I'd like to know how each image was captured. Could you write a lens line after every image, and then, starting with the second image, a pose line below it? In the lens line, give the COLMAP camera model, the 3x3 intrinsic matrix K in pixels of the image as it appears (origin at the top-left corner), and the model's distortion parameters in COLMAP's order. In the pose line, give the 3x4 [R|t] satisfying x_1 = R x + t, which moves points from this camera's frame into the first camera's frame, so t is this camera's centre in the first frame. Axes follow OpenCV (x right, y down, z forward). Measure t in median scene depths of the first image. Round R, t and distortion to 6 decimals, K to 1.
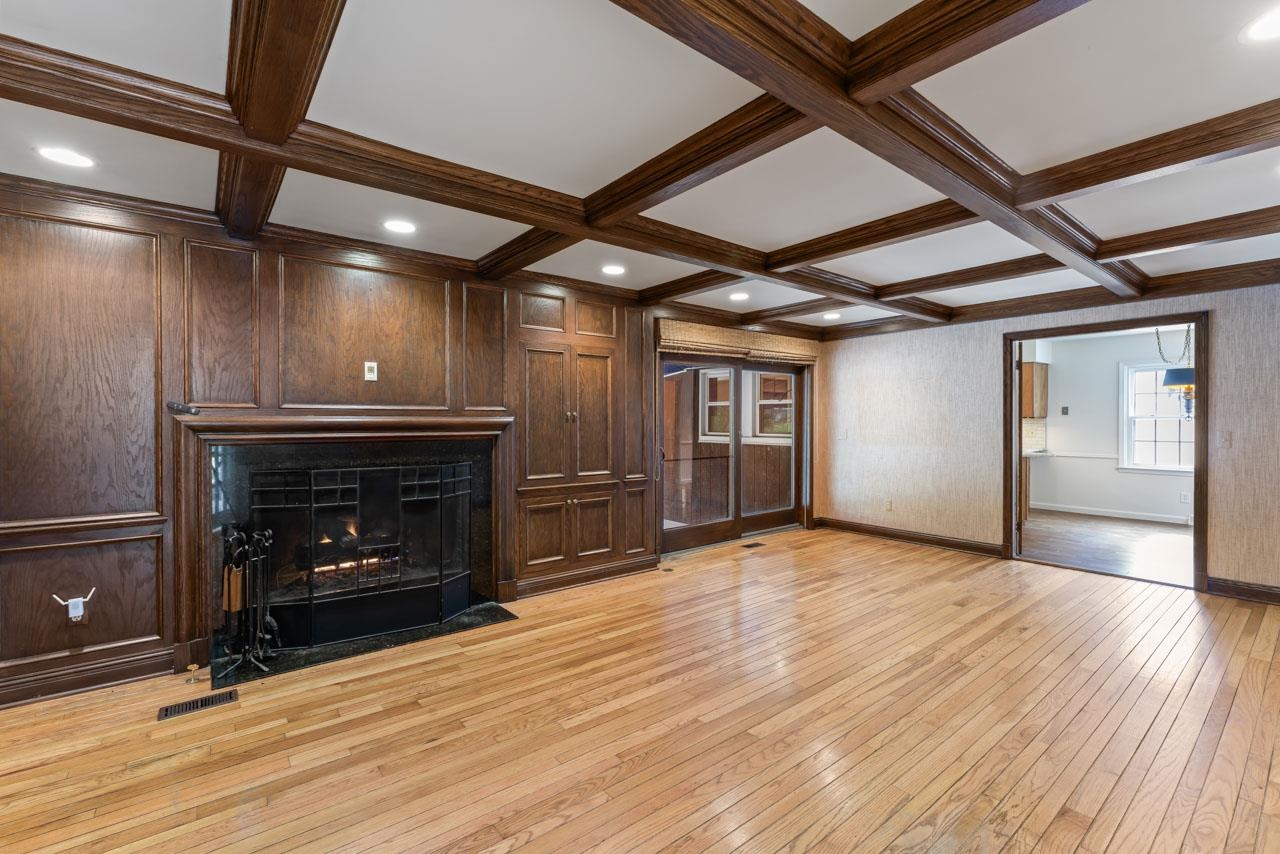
lens RADIAL K [[555.8, 0, 639.9], [0, 555.8, 420.7], [0, 0, 1]] dist [-0.003608, 0.001025]
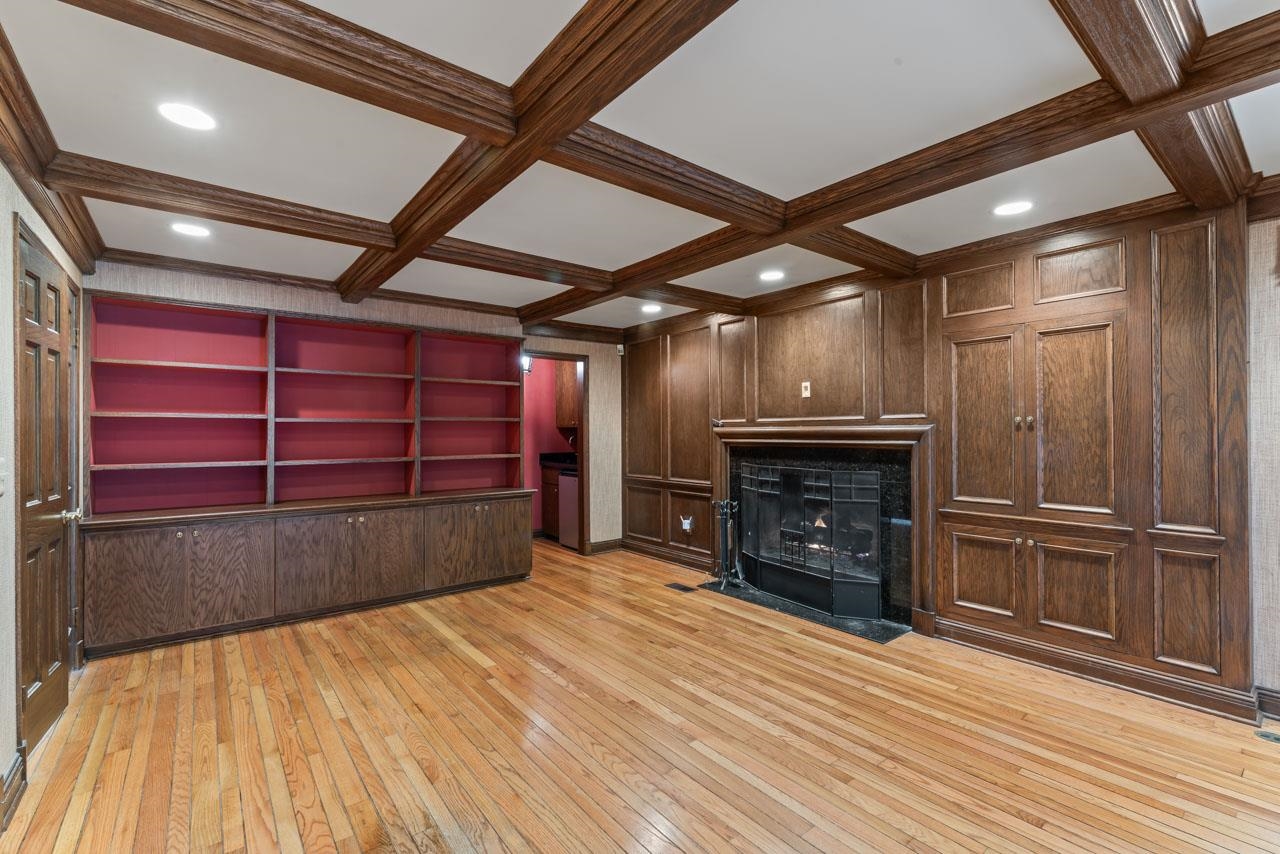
lens RADIAL K [[555.8, 0, 629.9], [0, 555.8, 428.2], [0, 0, 1]] dist [-0.003608, 0.001025]
pose [[-0.008914, -0.002335, -0.999958, 0.693930], [0.009651, 0.999951, -0.002421, -0.004468], [0.999914, -0.009672, -0.008891, 0.579670]]
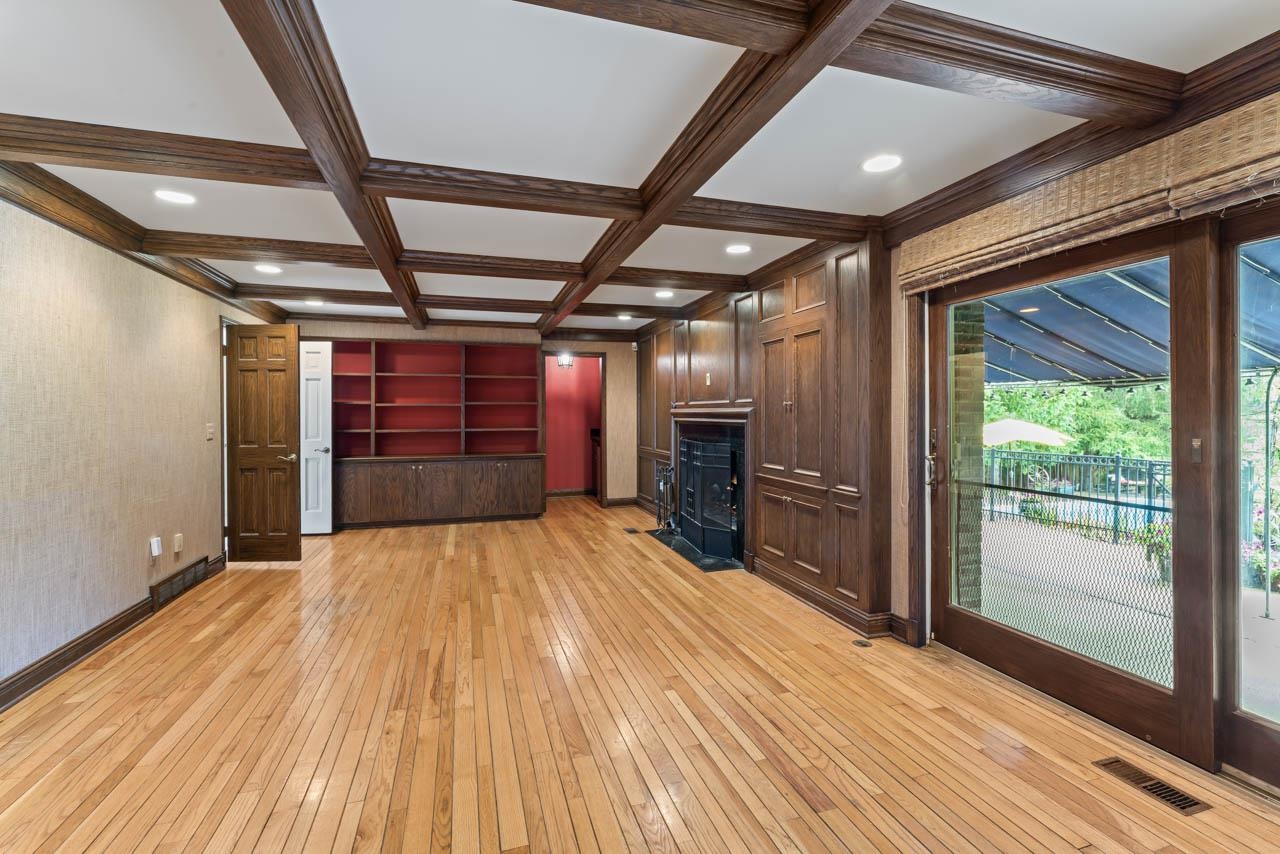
lens RADIAL K [[555.8, 0, 632.0], [0, 555.8, 410.8], [0, 0, 1]] dist [-0.003608, 0.001025]
pose [[-0.372455, 0.003024, -0.928045, 0.960918], [0.009158, 0.999958, -0.000417, -0.002133], [0.928005, -0.008655, -0.372467, 1.284461]]
